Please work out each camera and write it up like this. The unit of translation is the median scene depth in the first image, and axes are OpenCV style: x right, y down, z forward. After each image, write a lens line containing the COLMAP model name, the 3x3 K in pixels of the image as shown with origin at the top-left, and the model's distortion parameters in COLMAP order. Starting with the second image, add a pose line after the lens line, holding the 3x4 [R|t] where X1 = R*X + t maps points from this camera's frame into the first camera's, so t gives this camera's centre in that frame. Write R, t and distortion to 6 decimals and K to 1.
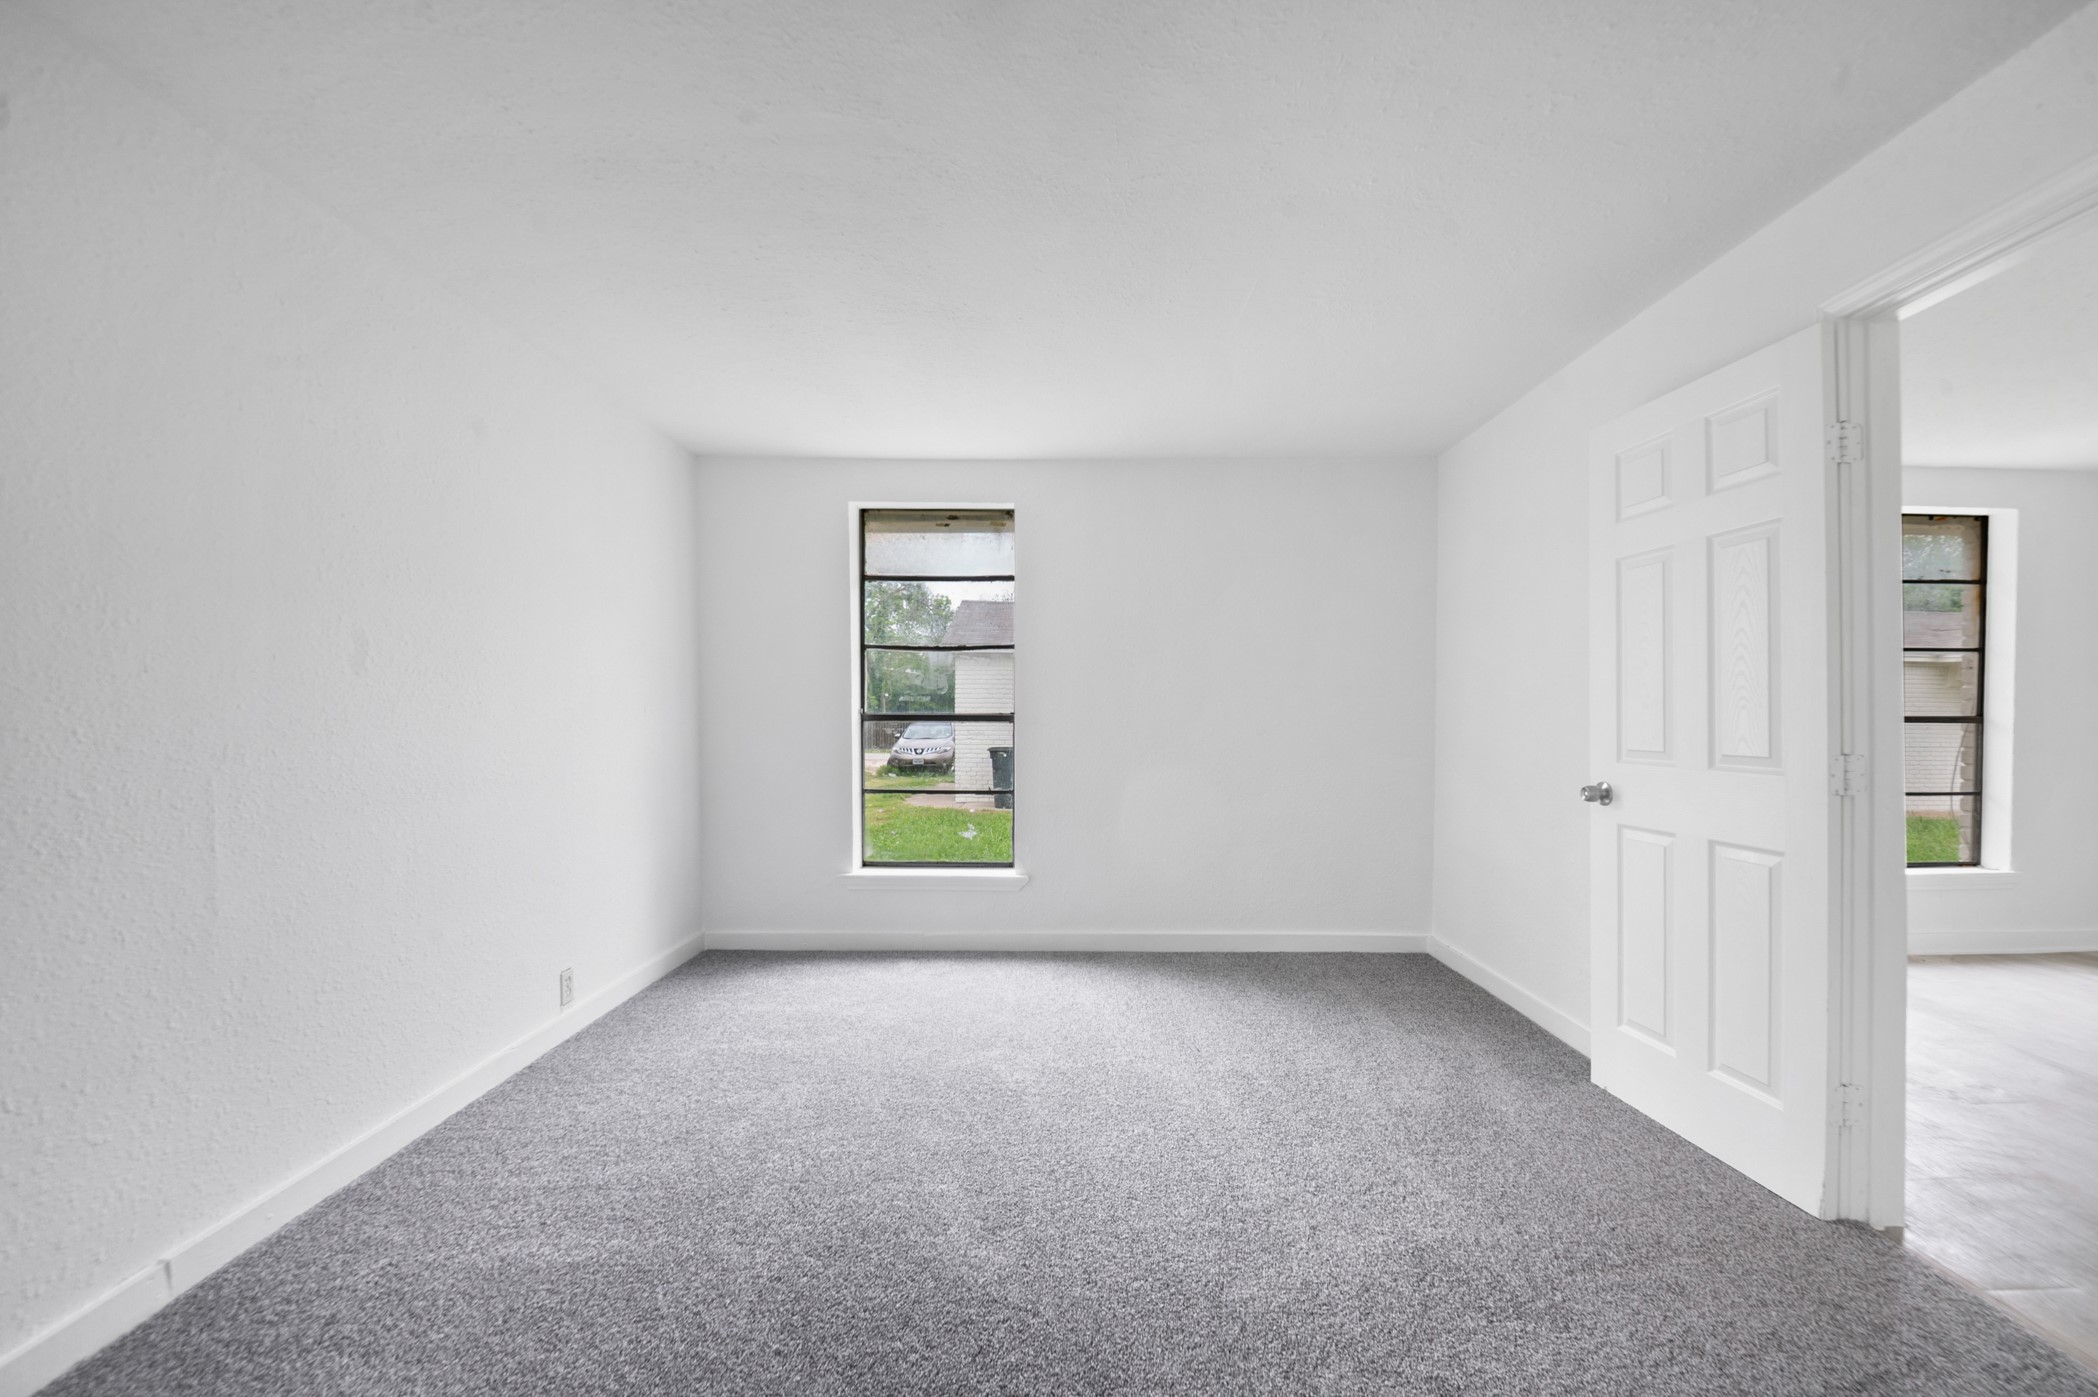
lens RADIAL K [[853.8, 0, 1056.6], [0, 853.8, 726.0], [0, 0, 1]] dist [0.049517, -0.042626]
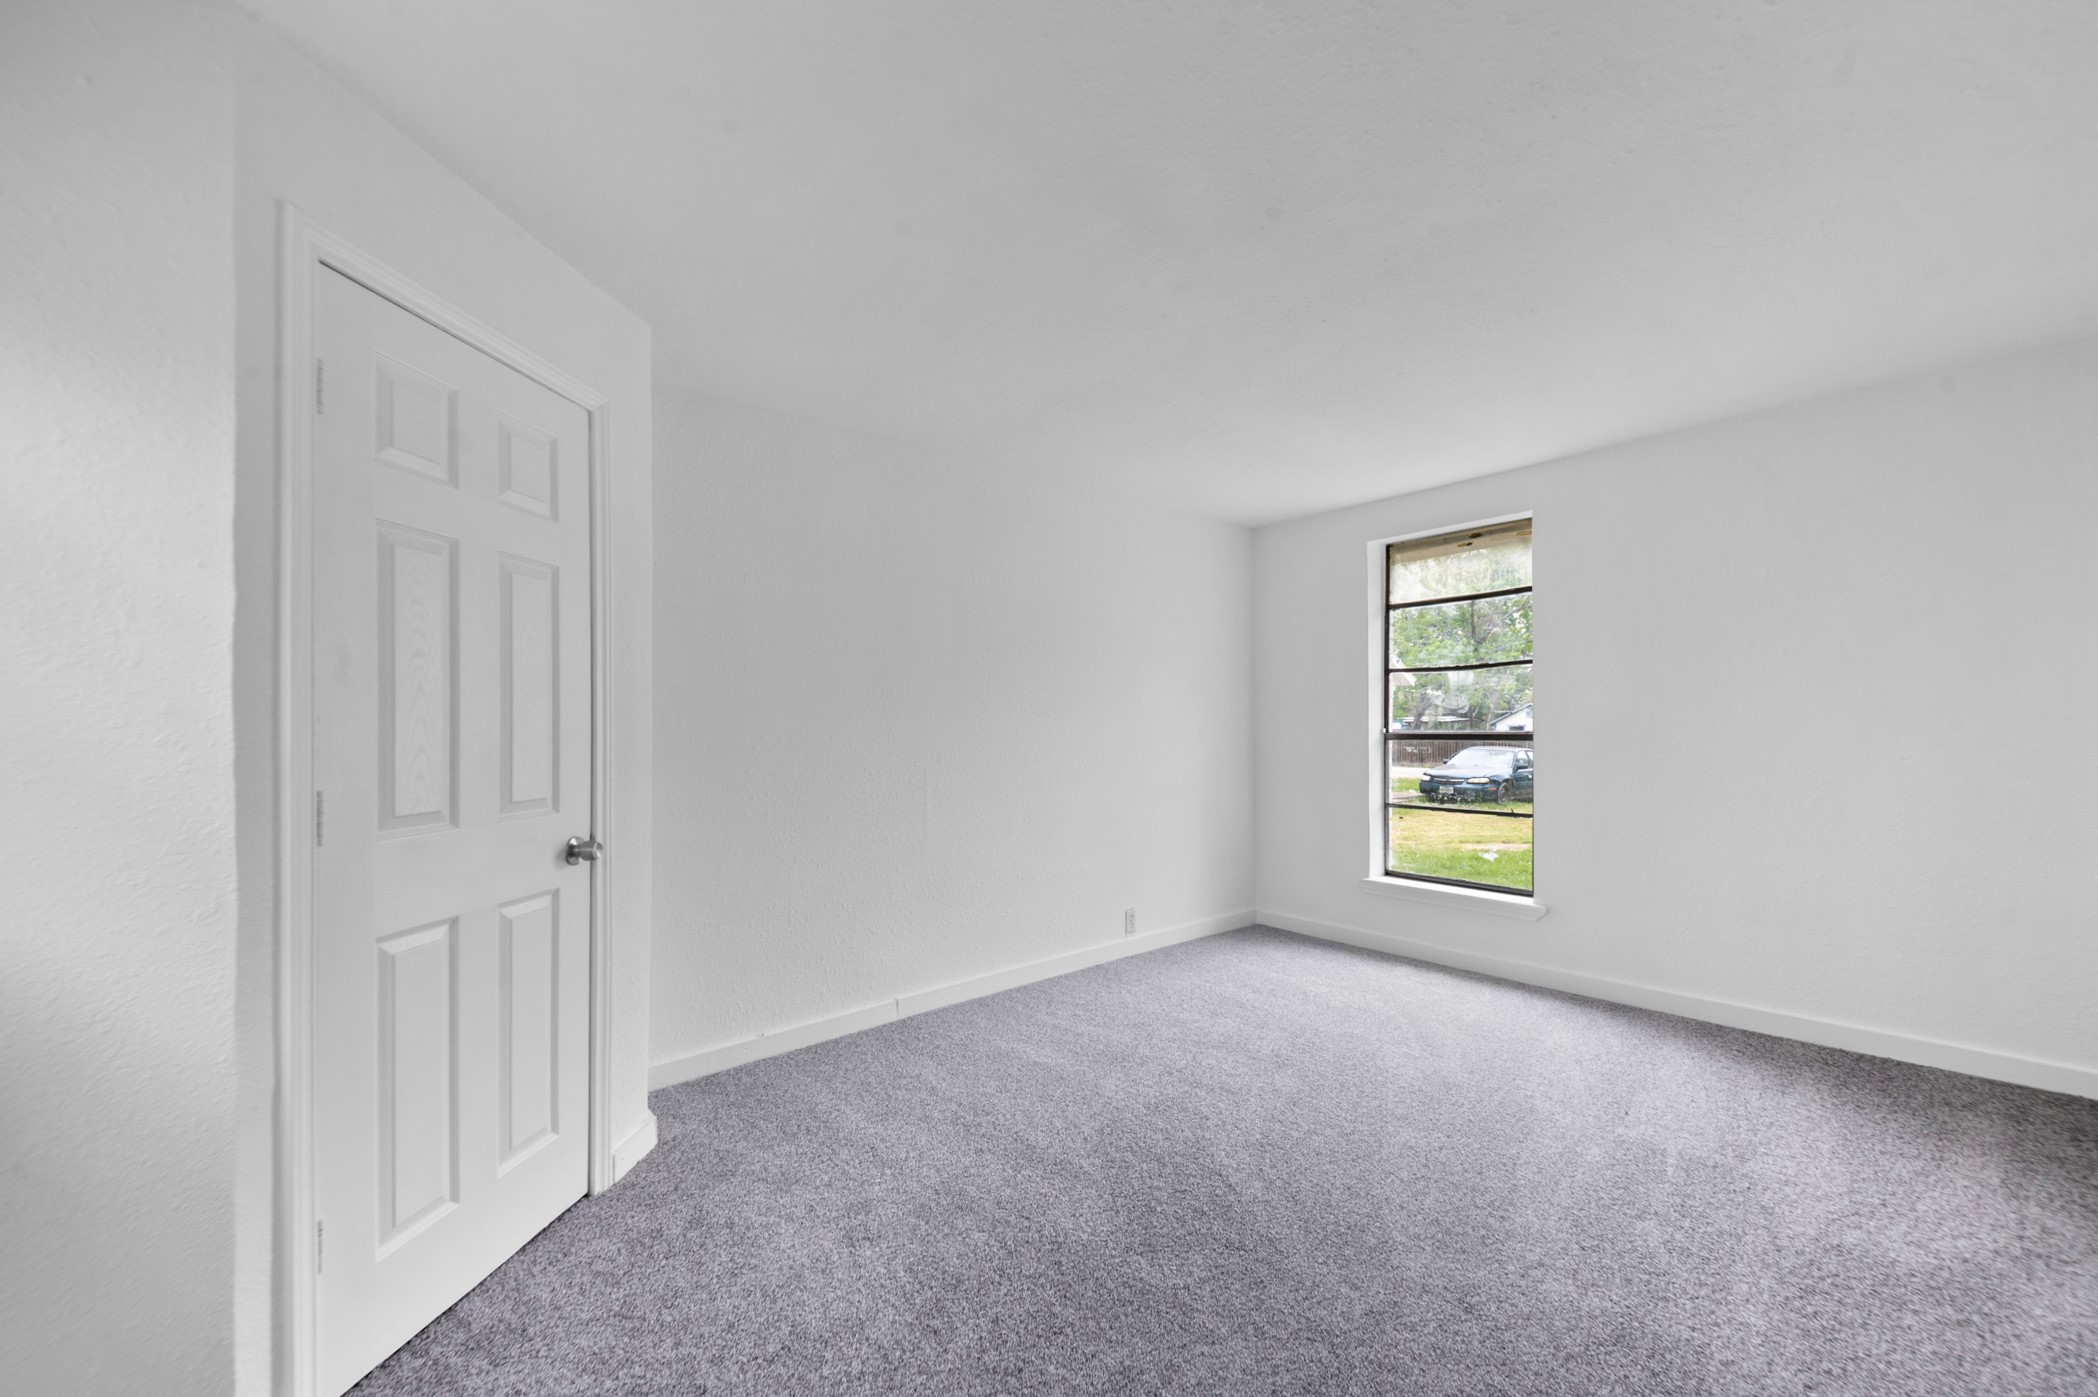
lens RADIAL K [[882.3, 0, 1057.2], [0, 882.3, 733.2], [0, 0, 1]] dist [0.039891, -0.020073]
pose [[0.632327, -0.003974, -0.774692, 0.434974], [-0.009184, 0.999878, -0.012626, 0.004503], [0.774647, 0.015099, 0.632213, -0.033587]]
